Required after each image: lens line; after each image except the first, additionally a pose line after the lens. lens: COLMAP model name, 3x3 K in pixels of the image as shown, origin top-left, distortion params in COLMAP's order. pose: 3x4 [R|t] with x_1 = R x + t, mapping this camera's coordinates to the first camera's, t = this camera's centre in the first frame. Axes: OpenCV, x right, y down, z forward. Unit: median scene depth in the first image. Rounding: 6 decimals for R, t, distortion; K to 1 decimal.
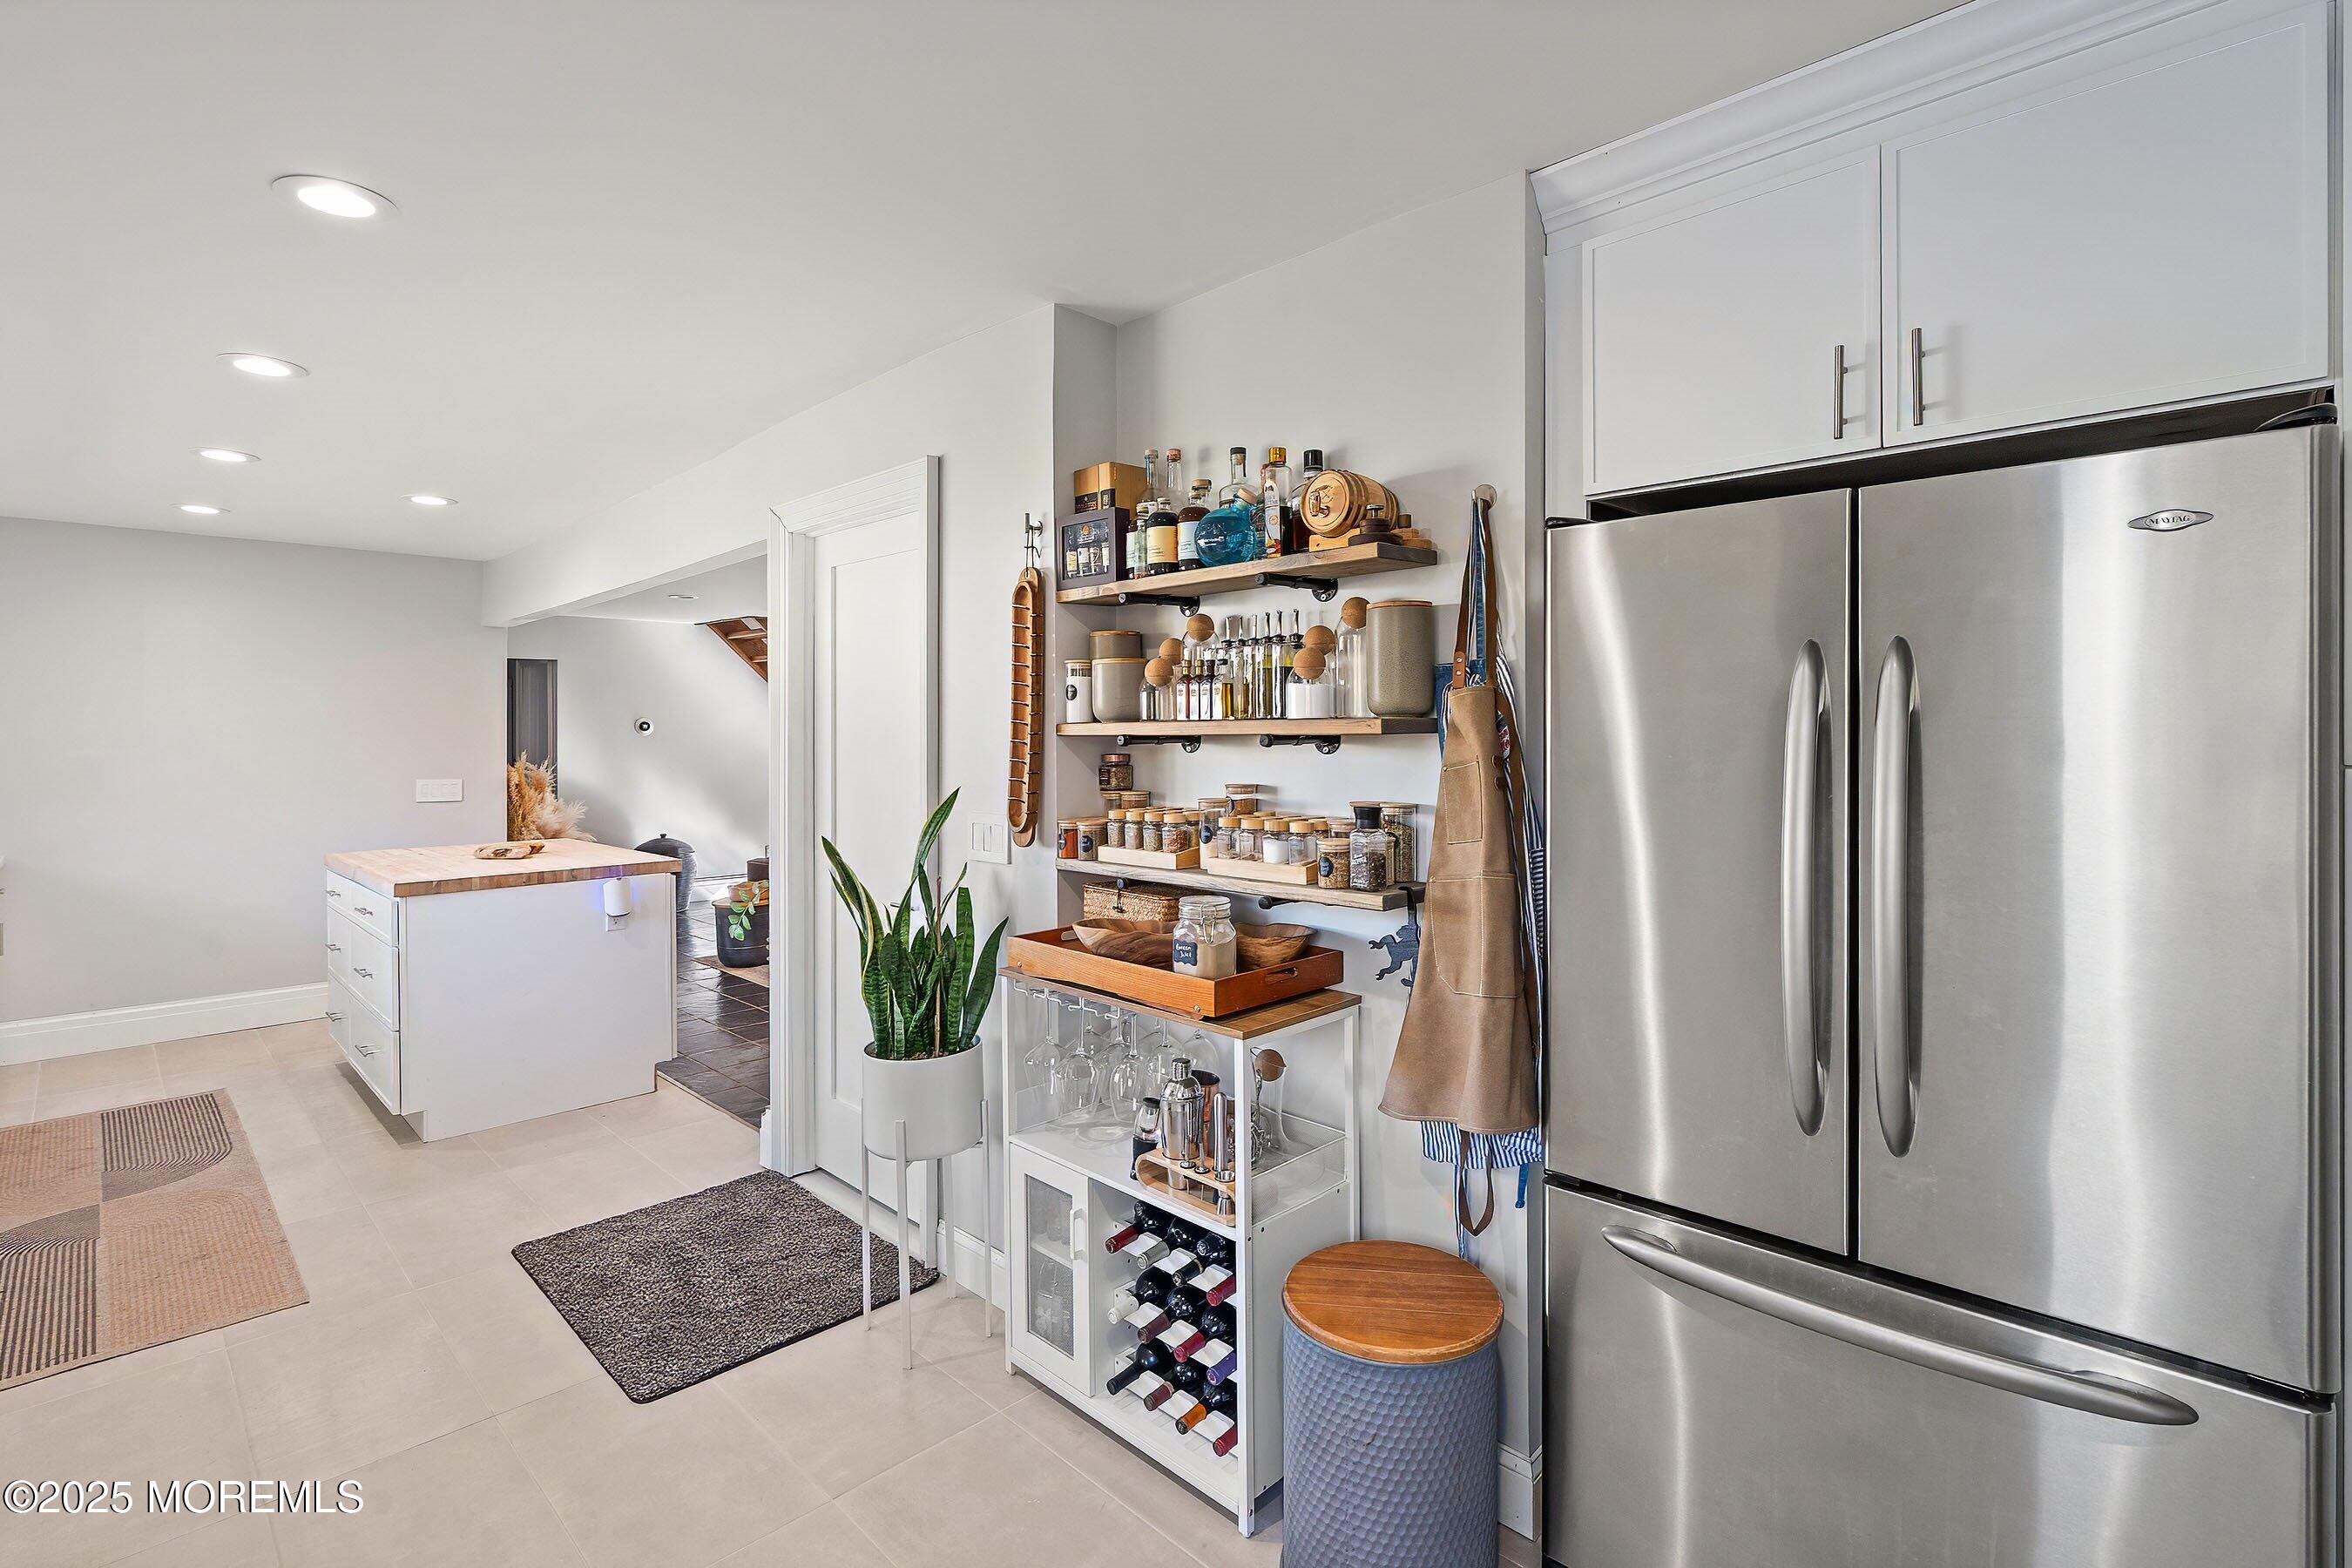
lens RADIAL K [[1085.6, 0, 1174.2], [0, 1085.6, 737.1], [0, 0, 1]] dist [0.000351, 0.000044]
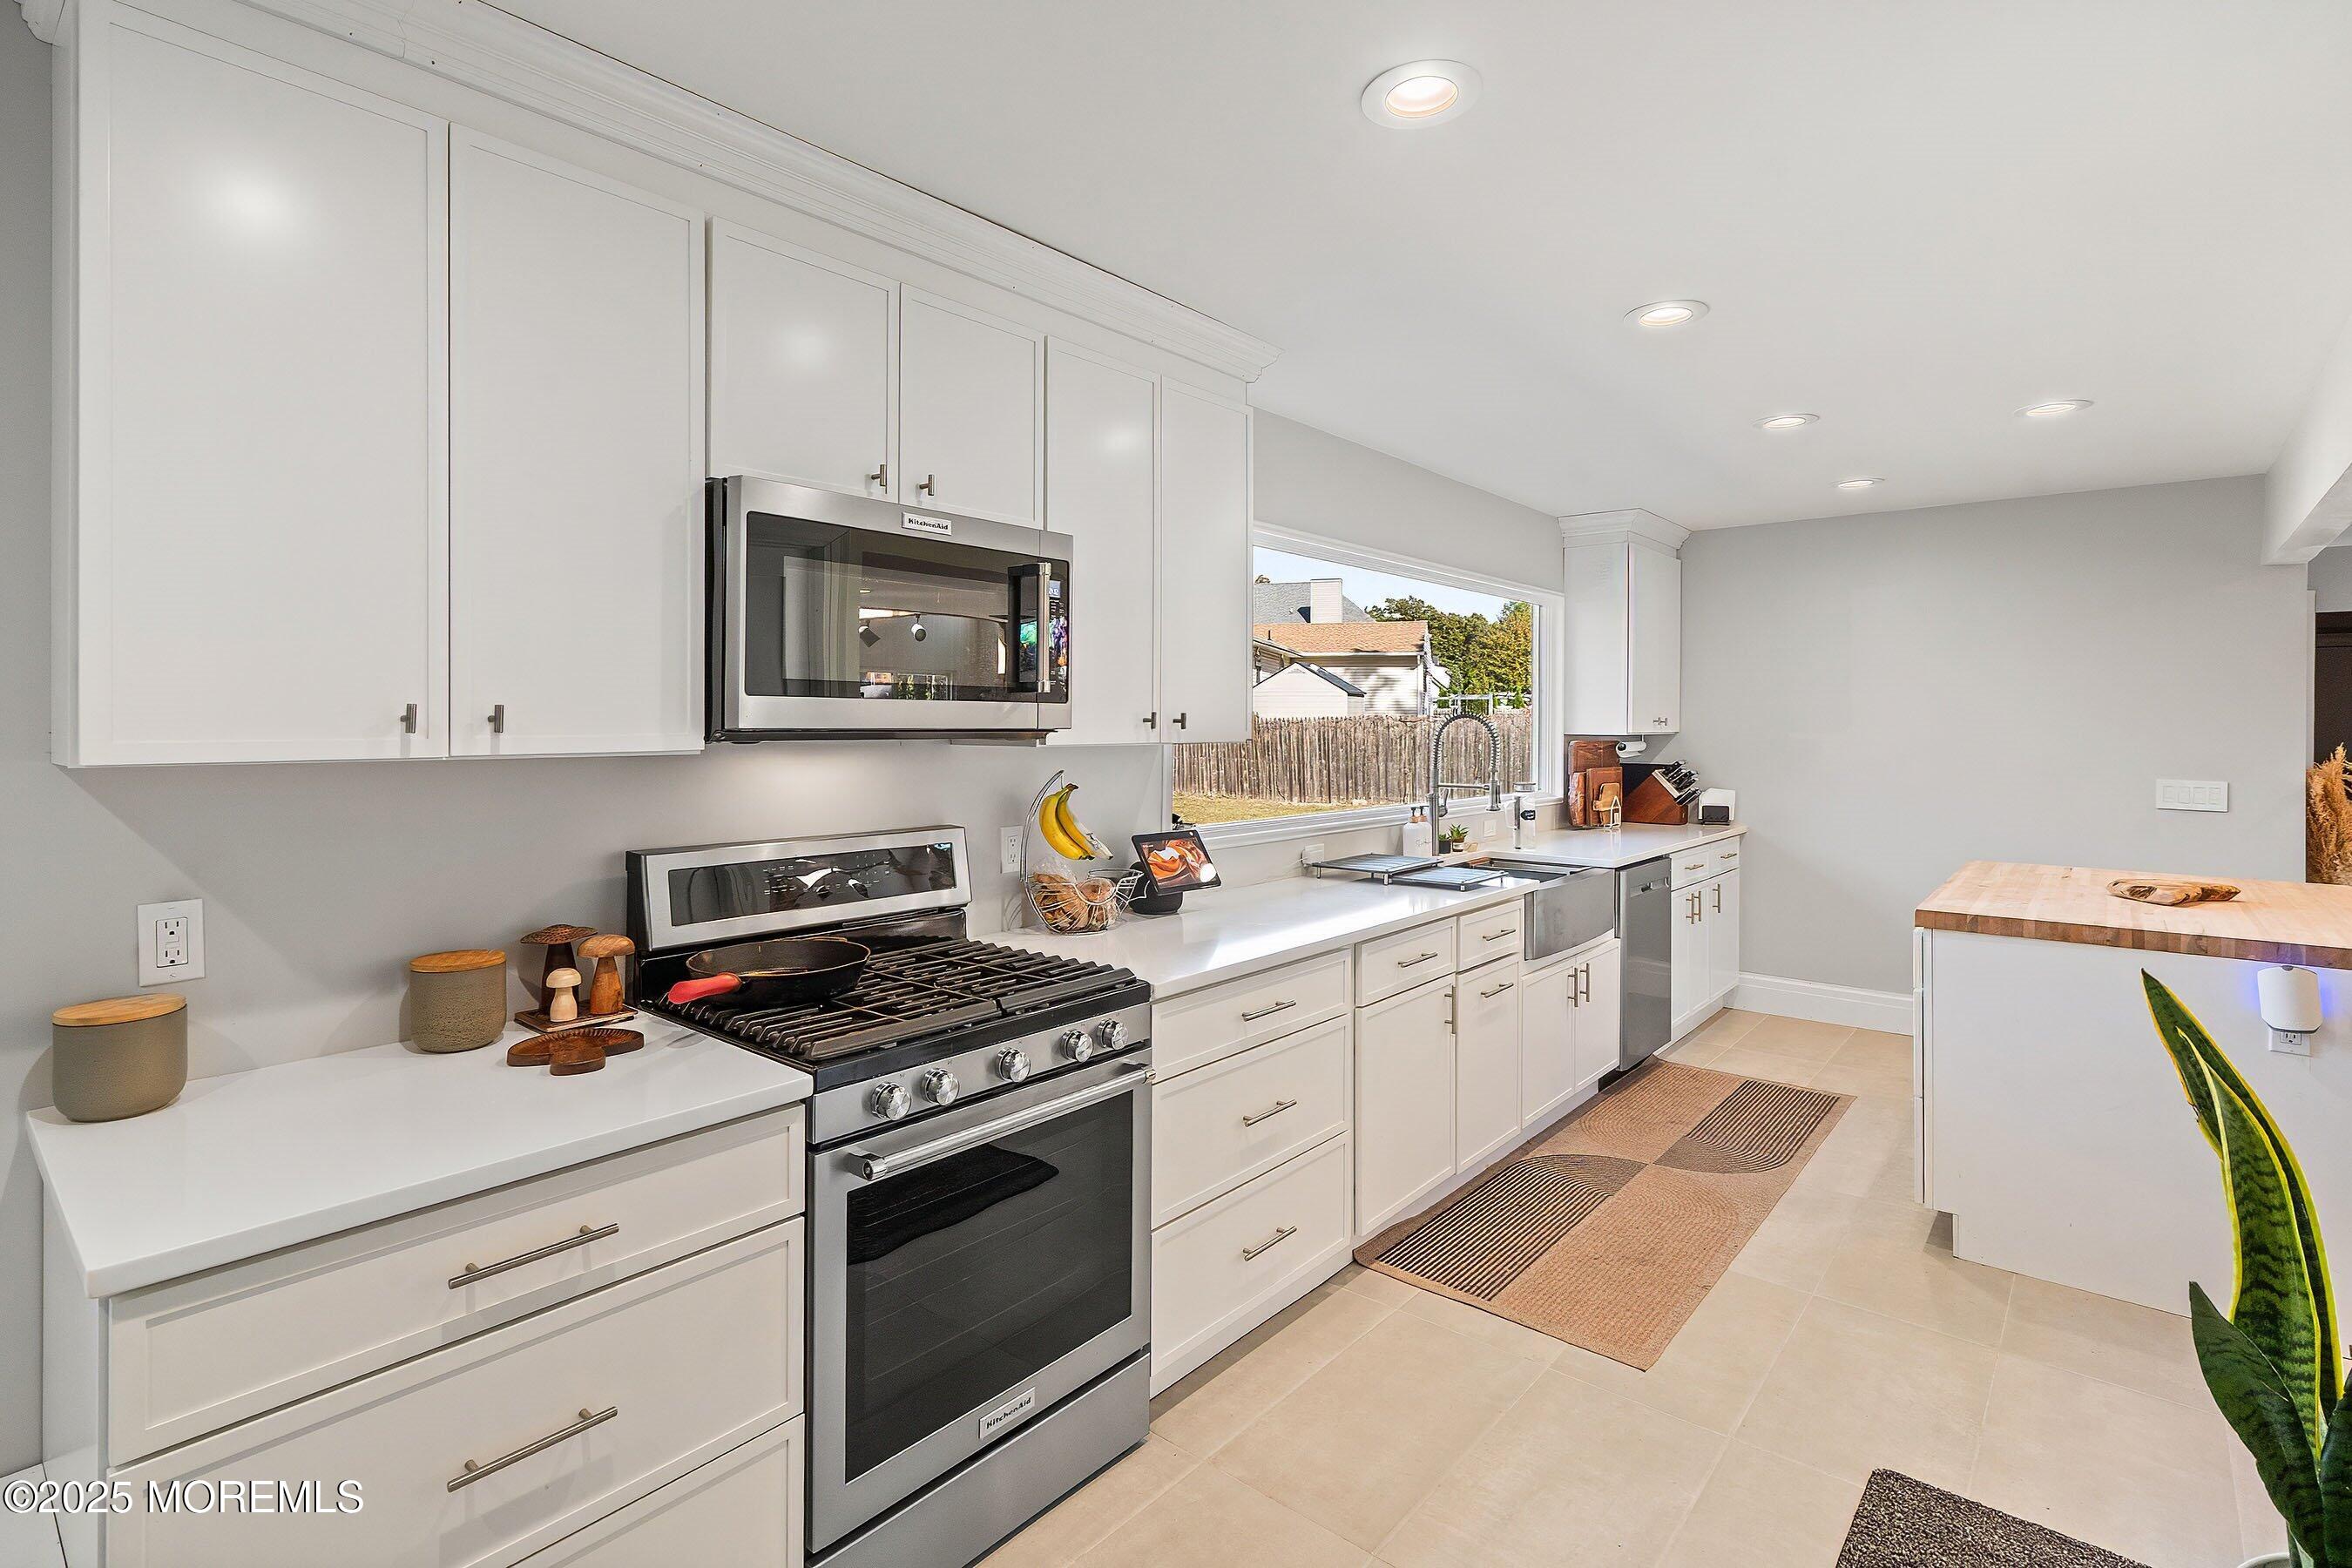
lens RADIAL K [[1116.9, 0, 1176.1], [0, 1116.9, 715.5], [0, 0, 1]] dist [0.000737, 0.000544]
pose [[0.076892, 0.000326, -0.997039, 0.049047], [-0.004583, 0.999989, -0.000027, -0.003121], [0.997029, 0.004571, 0.076893, 0.396023]]
